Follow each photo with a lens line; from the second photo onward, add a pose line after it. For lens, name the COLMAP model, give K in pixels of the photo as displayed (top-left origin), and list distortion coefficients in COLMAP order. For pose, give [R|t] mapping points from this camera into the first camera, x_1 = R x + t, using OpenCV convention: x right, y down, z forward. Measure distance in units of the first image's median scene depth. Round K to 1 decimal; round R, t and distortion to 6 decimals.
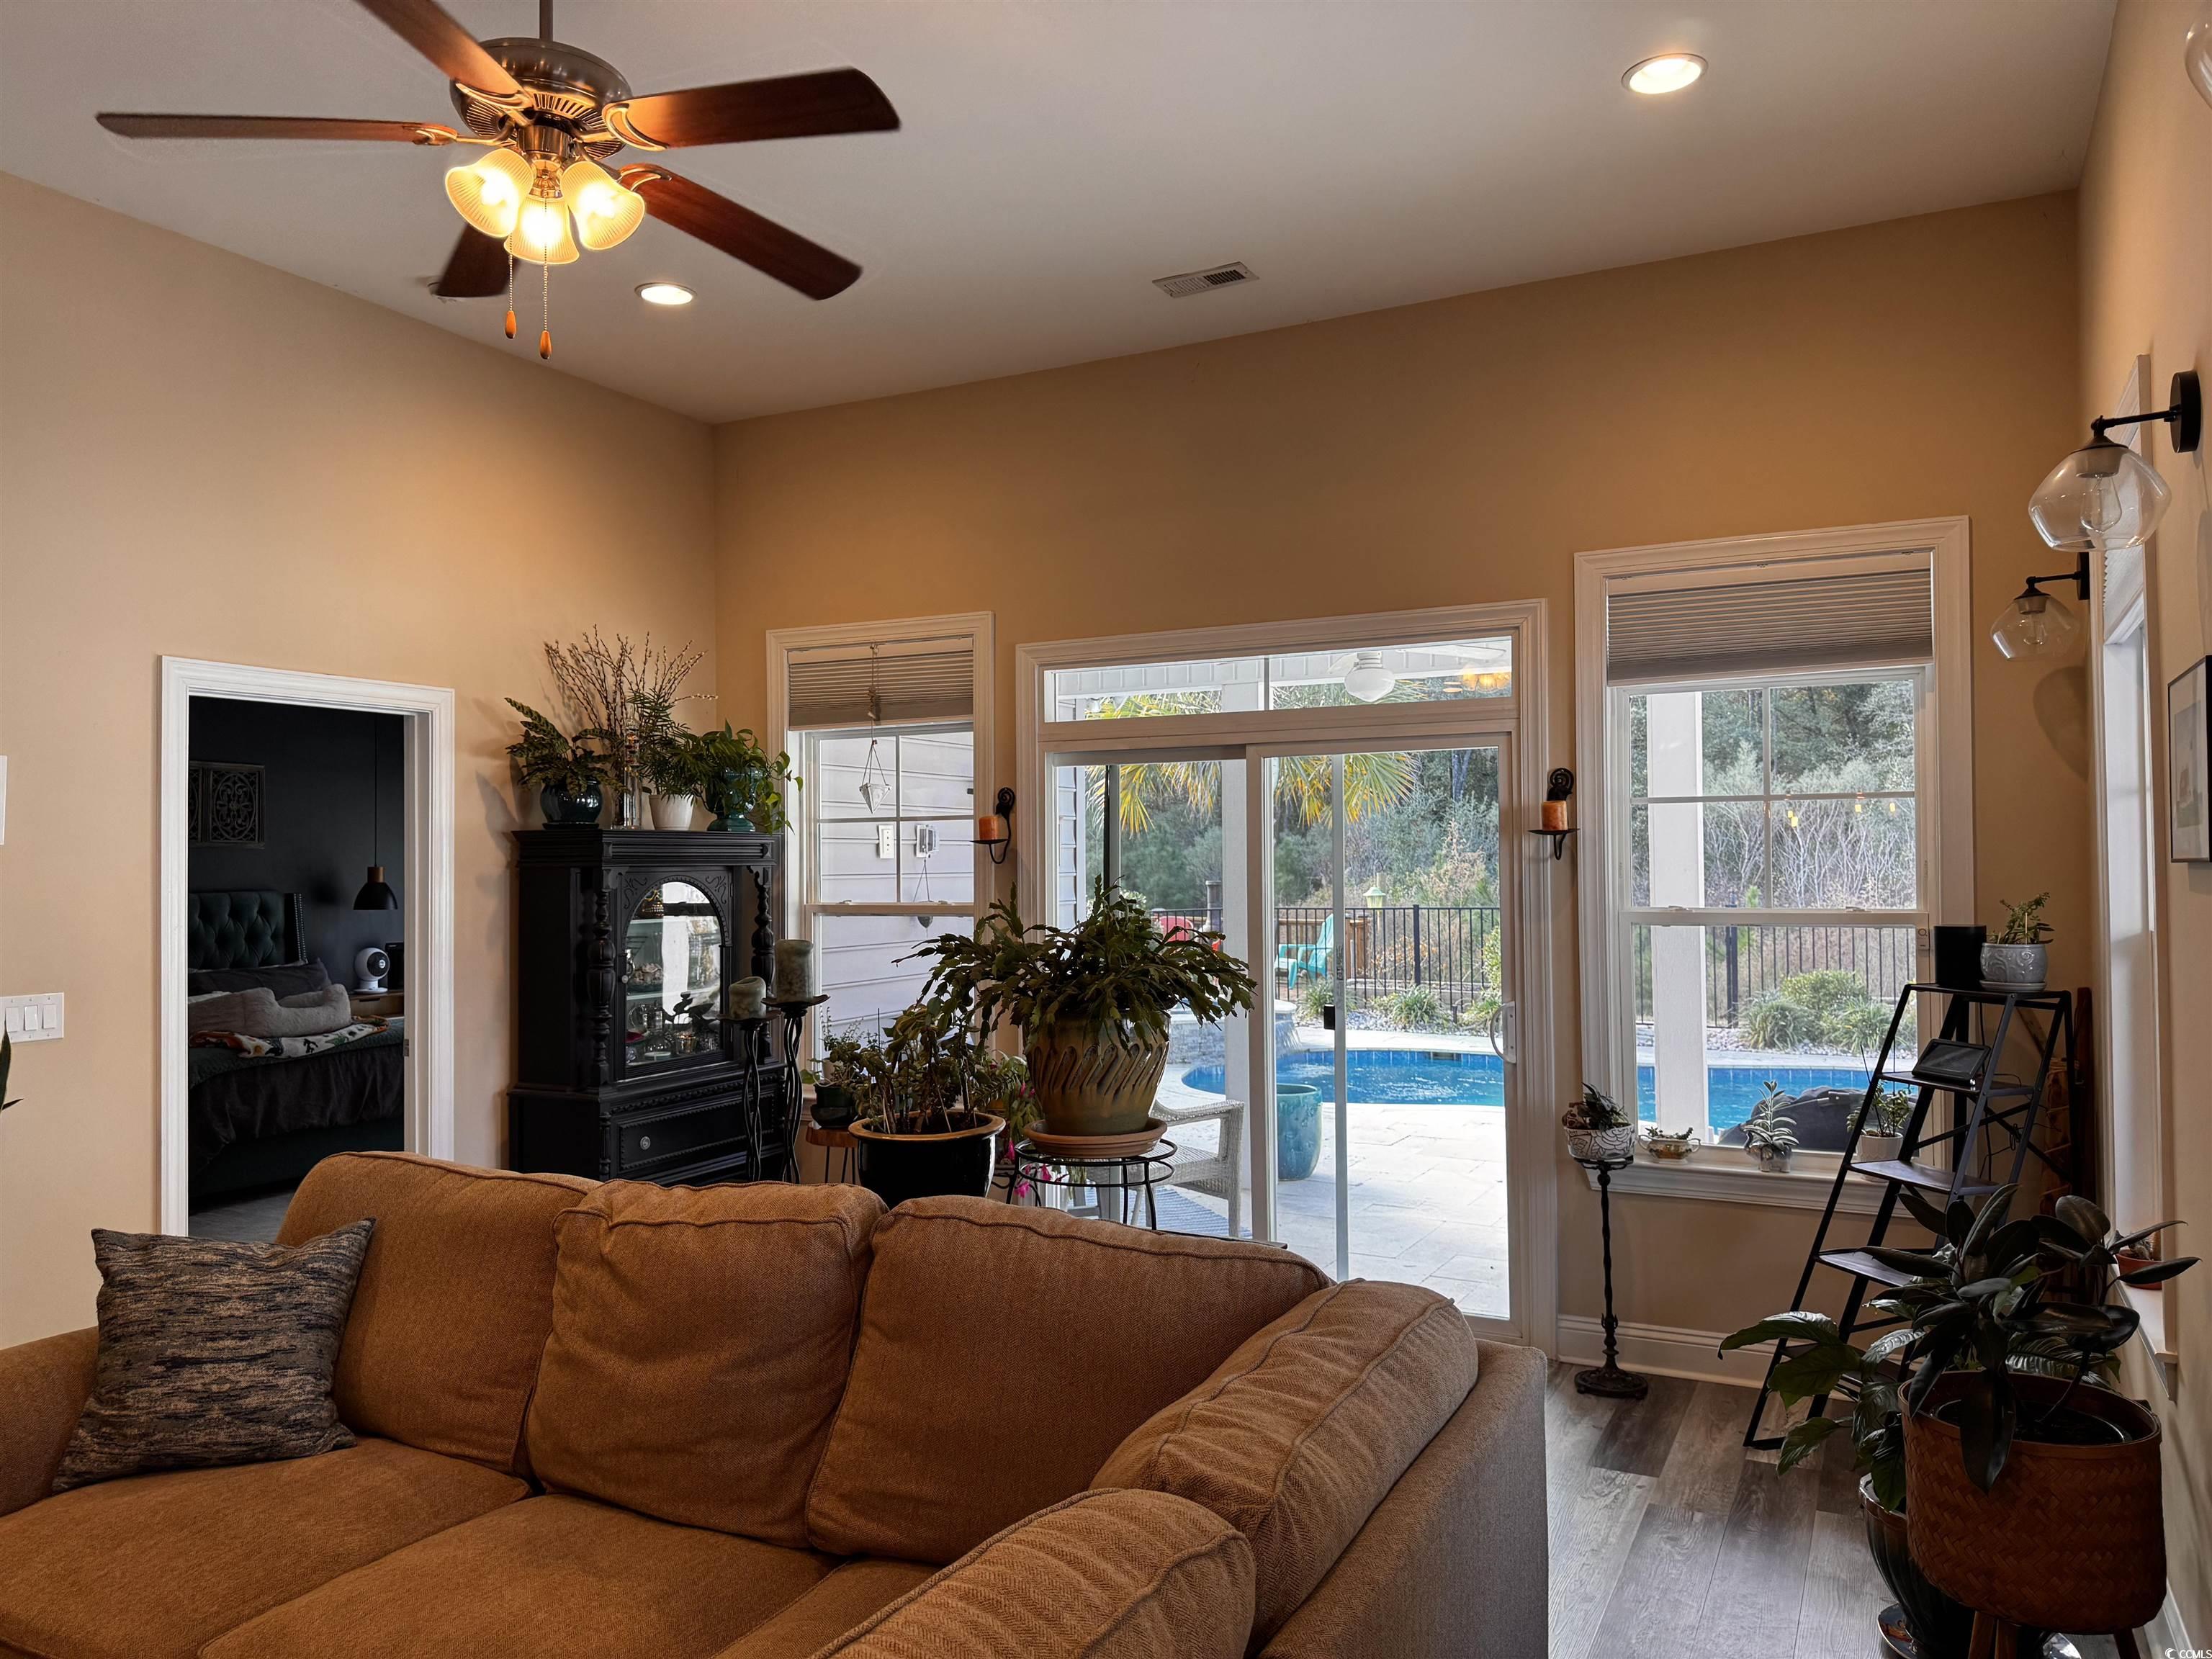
lens RADIAL K [[1582.2, 0, 1074.7], [0, 1582.2, 813.3], [0, 0, 1]] dist [0.208077, -0.229414]
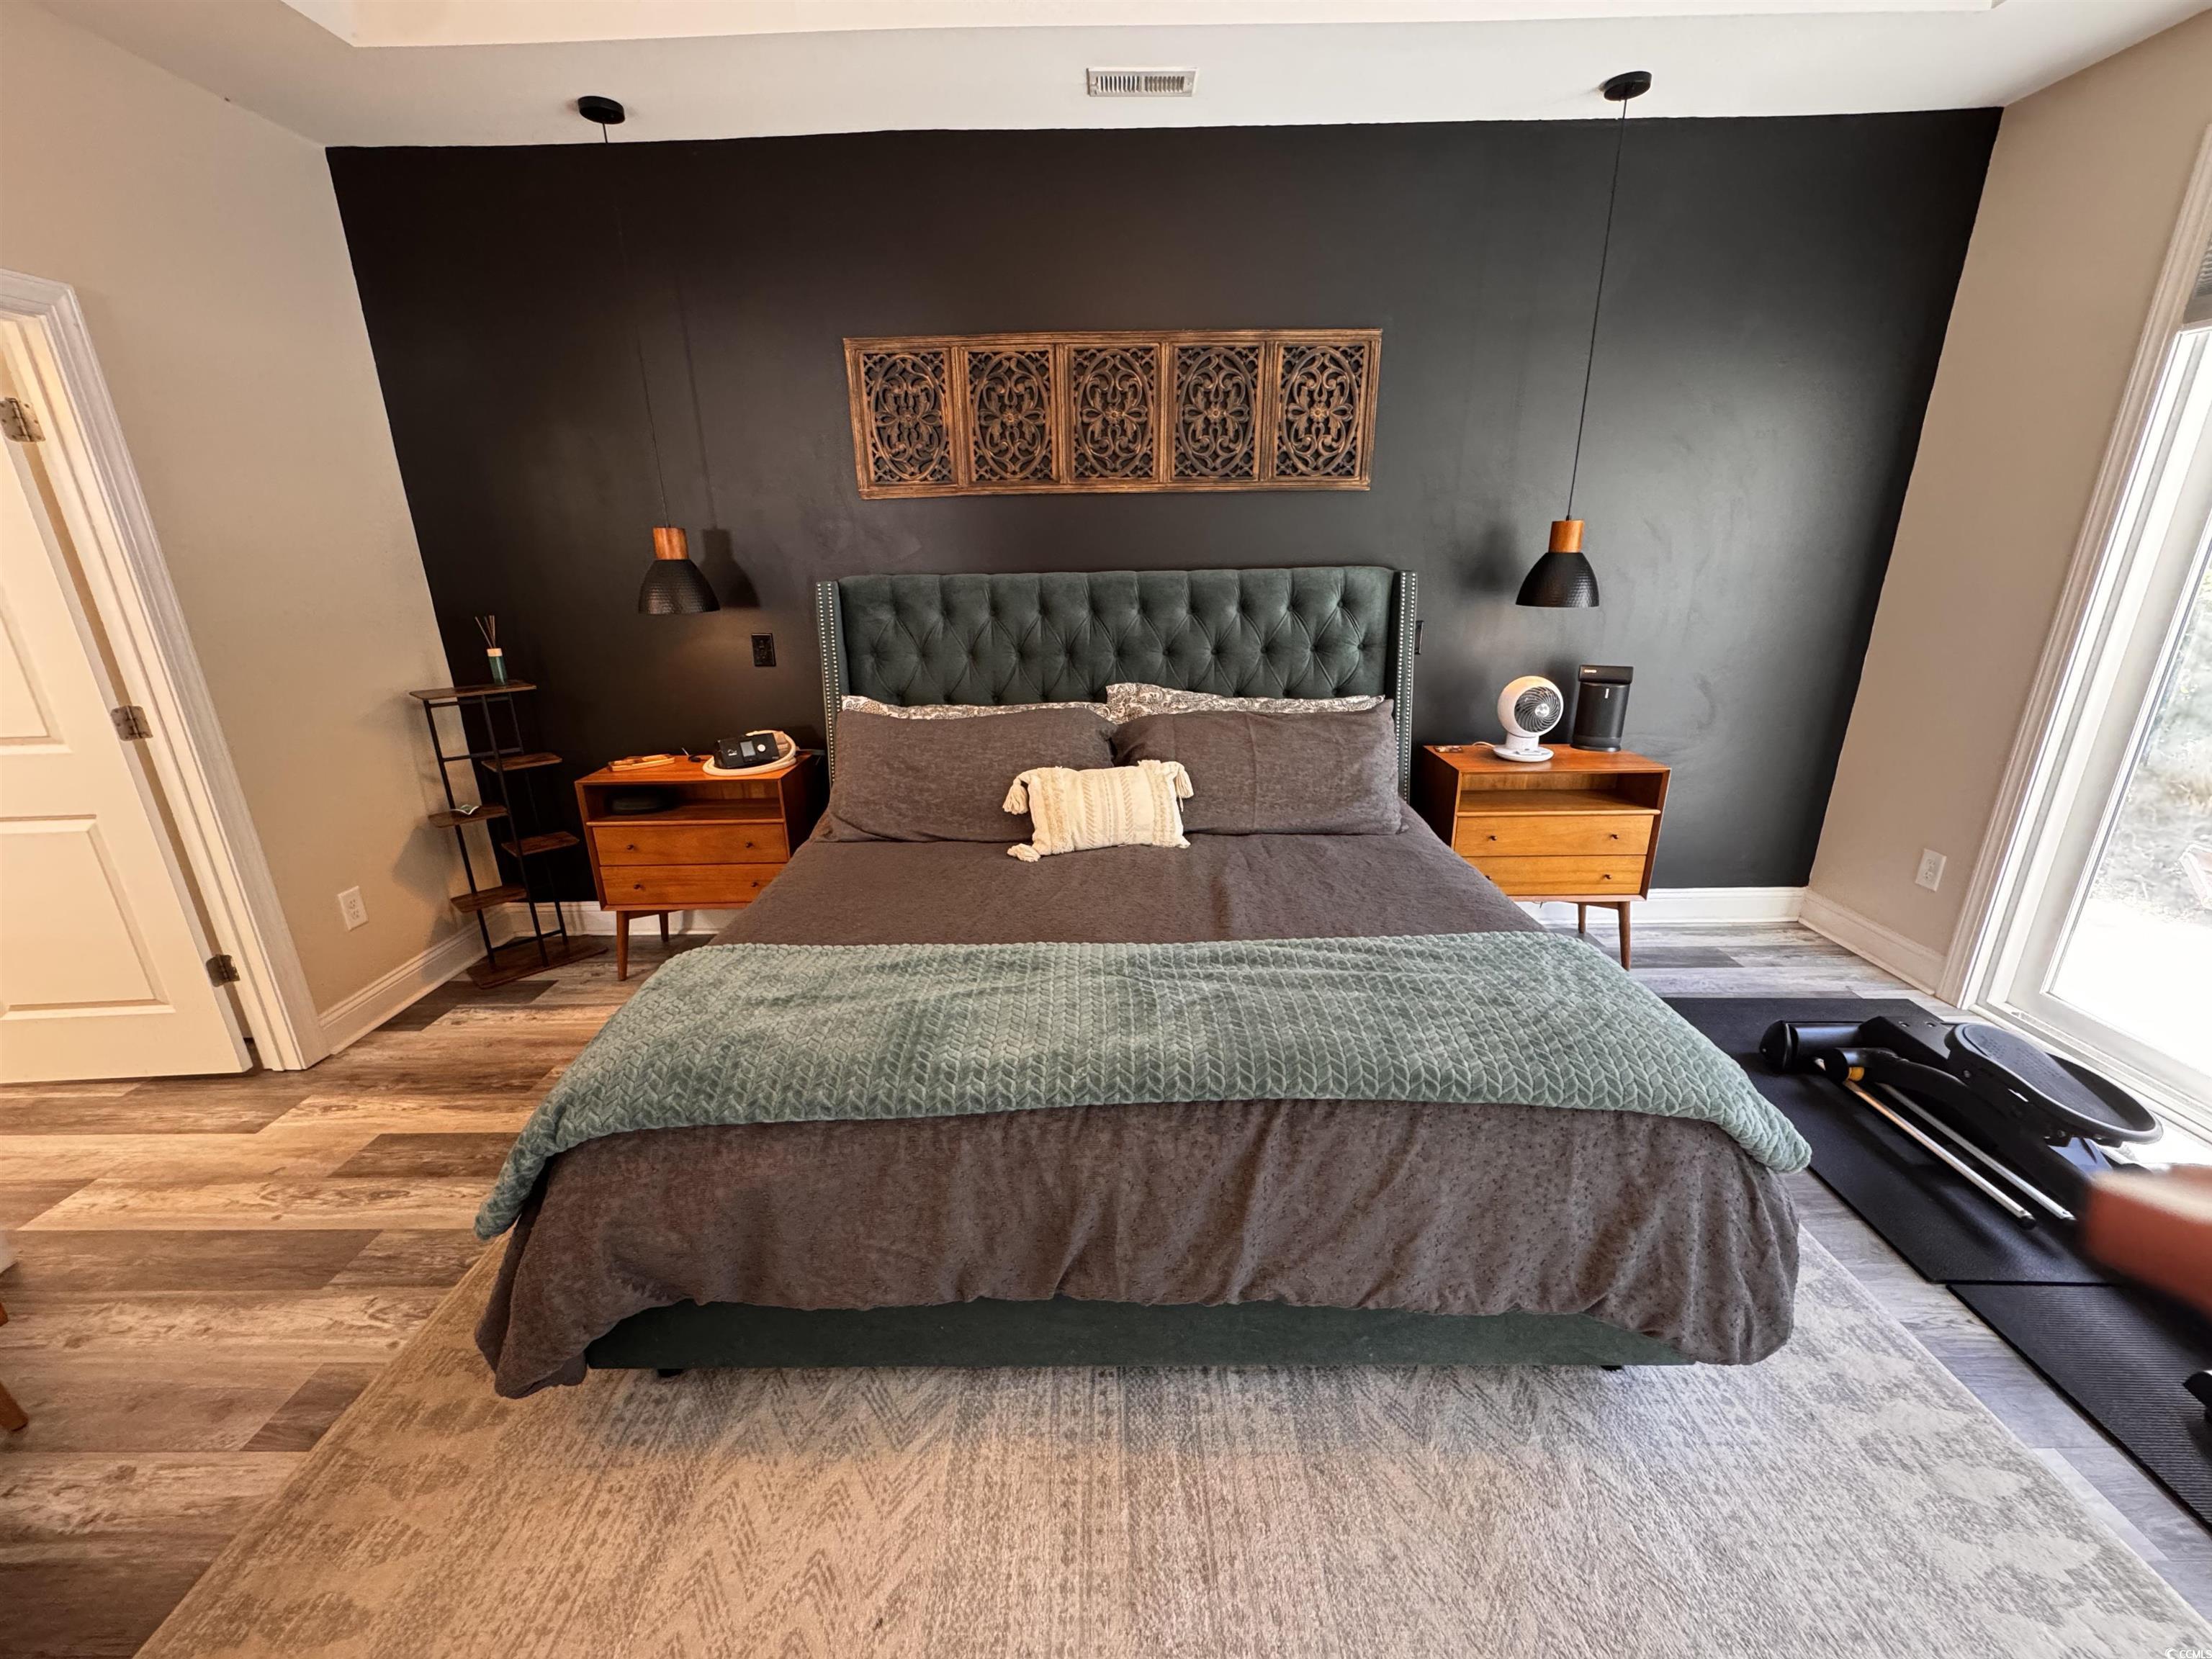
lens RADIAL K [[880.3, 0, 1105.7], [0, 880.3, 827.8], [0, 0, 1]] dist [-0.003039, 0.000113]
pose [[0.466212, 0.270945, -0.842161, -0.248907], [0.042970, 0.943887, 0.327461, 0.028847], [0.883629, -0.188854, 0.428409, 0.777027]]
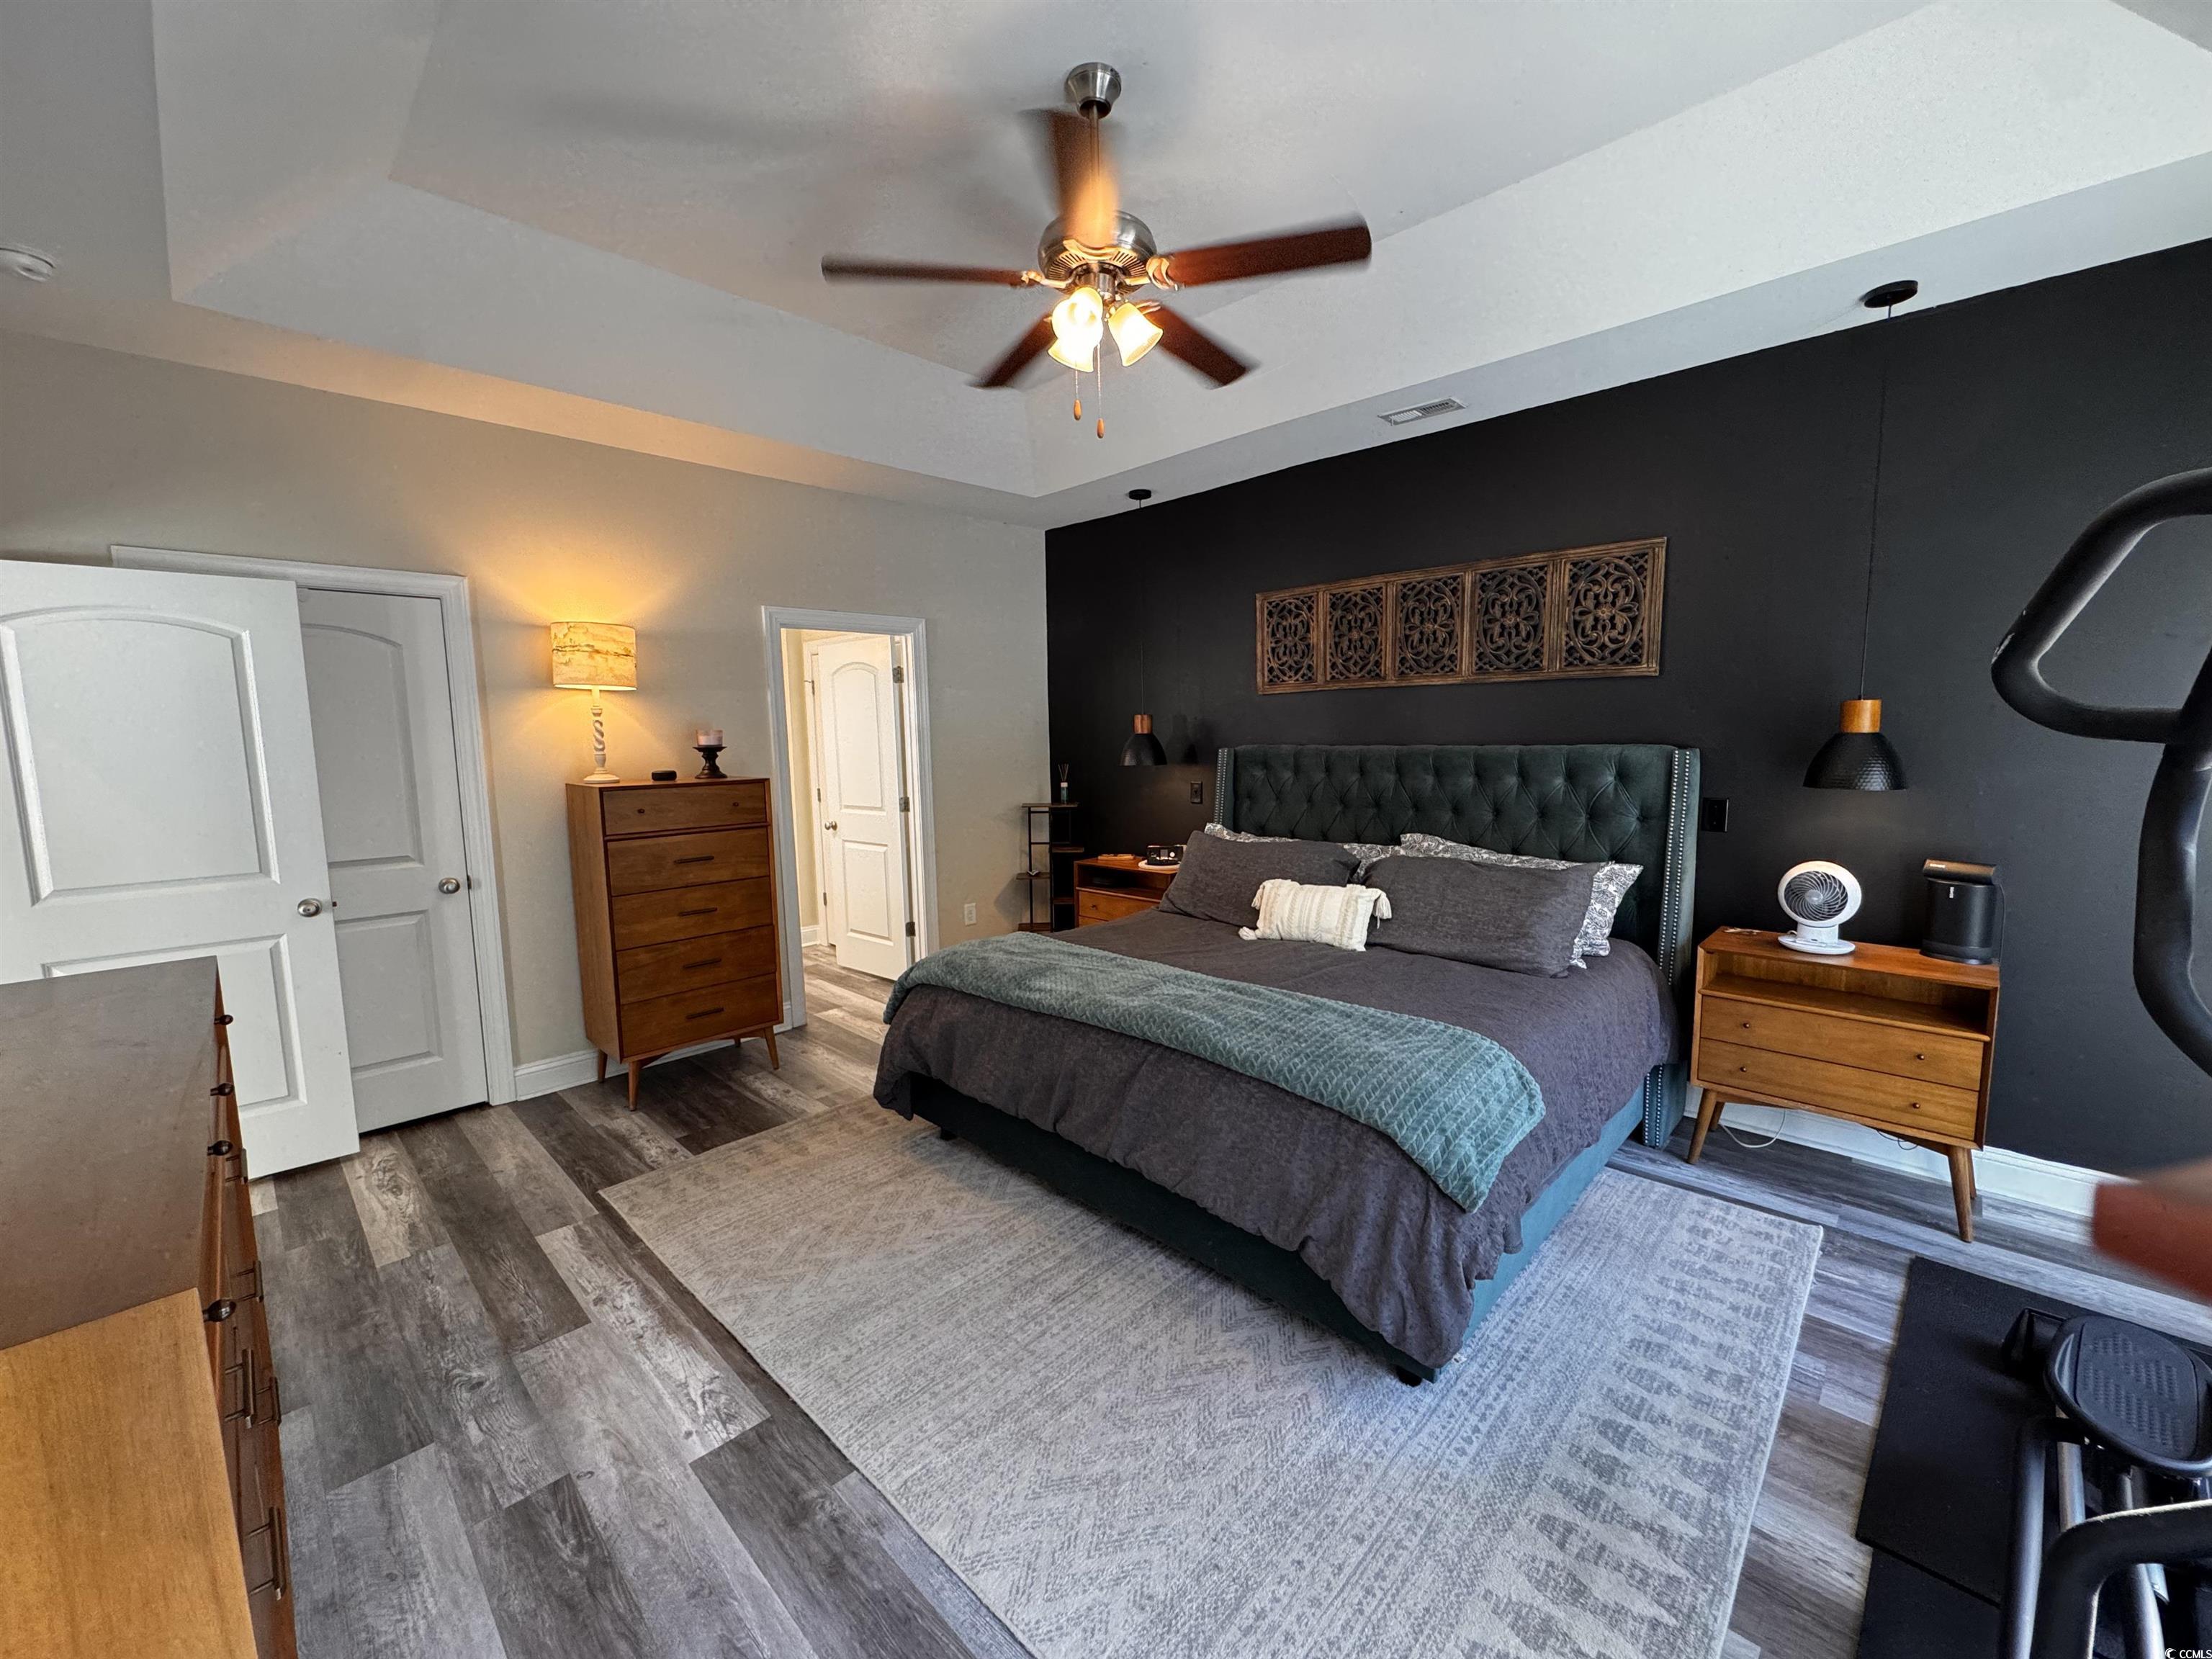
lens RADIAL K [[880.3, 0, 1105.7], [0, 880.3, 827.8], [0, 0, 1]] dist [-0.003039, 0.000113]
pose [[-0.276380, 0.116246, -0.953992, -0.117779], [0.050848, 0.993036, 0.106273, 0.033376], [0.959702, -0.019137, -0.280366, 0.909231]]
